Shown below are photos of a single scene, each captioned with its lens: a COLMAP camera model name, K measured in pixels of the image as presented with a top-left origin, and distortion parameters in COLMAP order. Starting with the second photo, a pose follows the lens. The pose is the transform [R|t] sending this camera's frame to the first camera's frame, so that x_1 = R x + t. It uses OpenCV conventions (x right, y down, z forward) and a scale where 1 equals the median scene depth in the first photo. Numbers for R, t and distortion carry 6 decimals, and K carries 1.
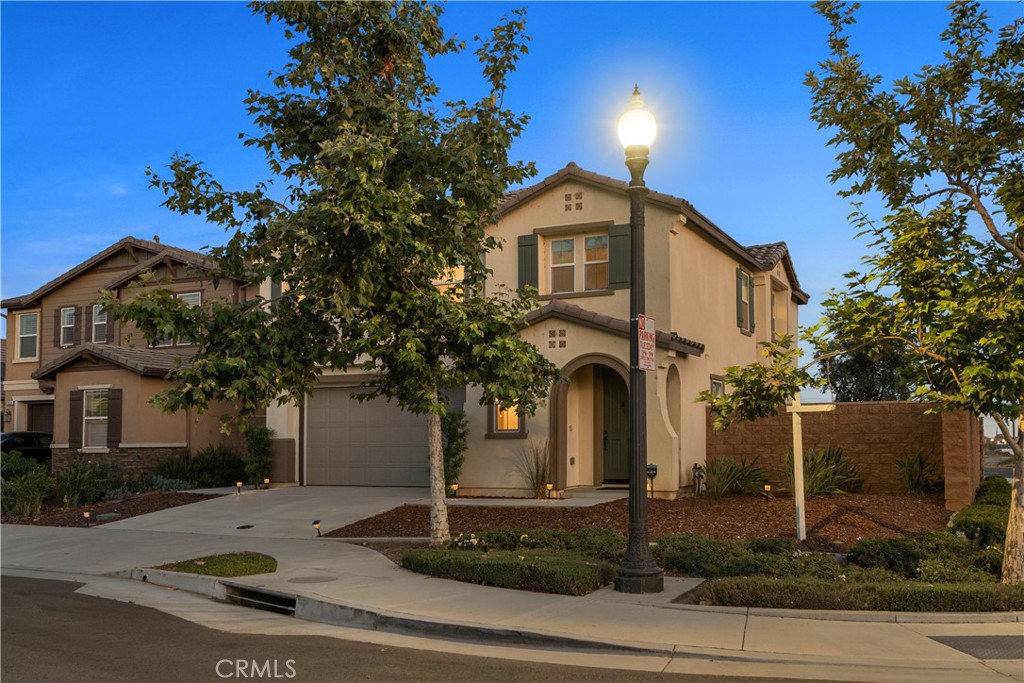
lens RADIAL K [[954.0, 0, 512.0], [0, 954.0, 341.5], [0, 0, 1]] dist [0.000719, 0.000621]
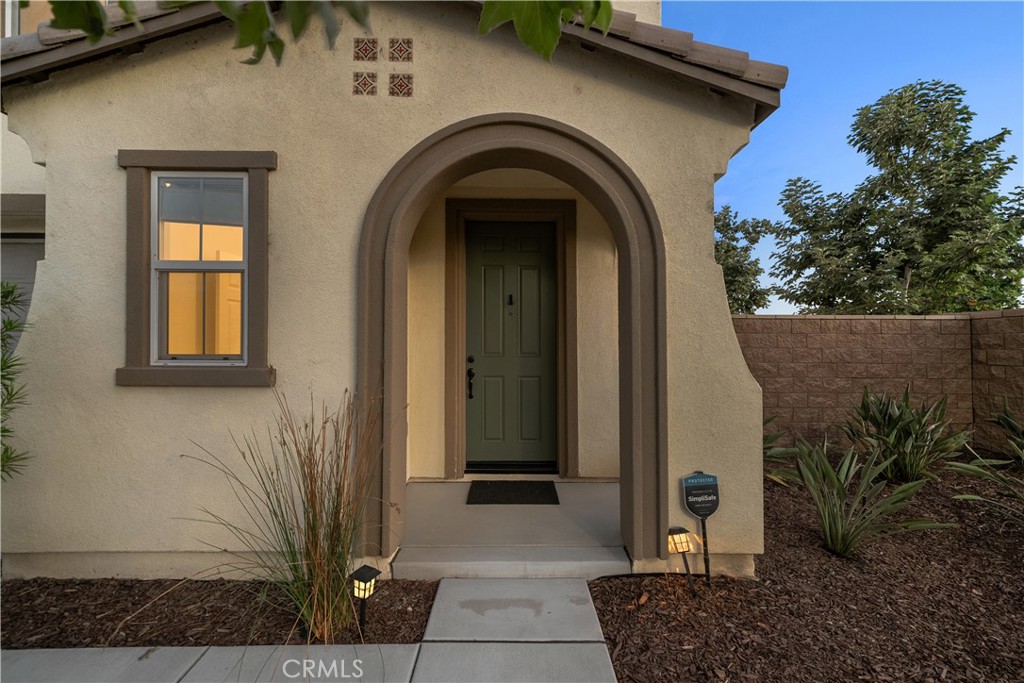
lens RADIAL K [[455.8, 0, 512.1], [0, 455.8, 349.1], [0, 0, 1]] dist [0.000185, 0.000043]
pose [[0.900902, 0.010029, 0.433906, 0.020319], [-0.057071, 0.993790, 0.095526, 0.066593], [-0.430254, -0.110823, 0.895880, 0.778267]]
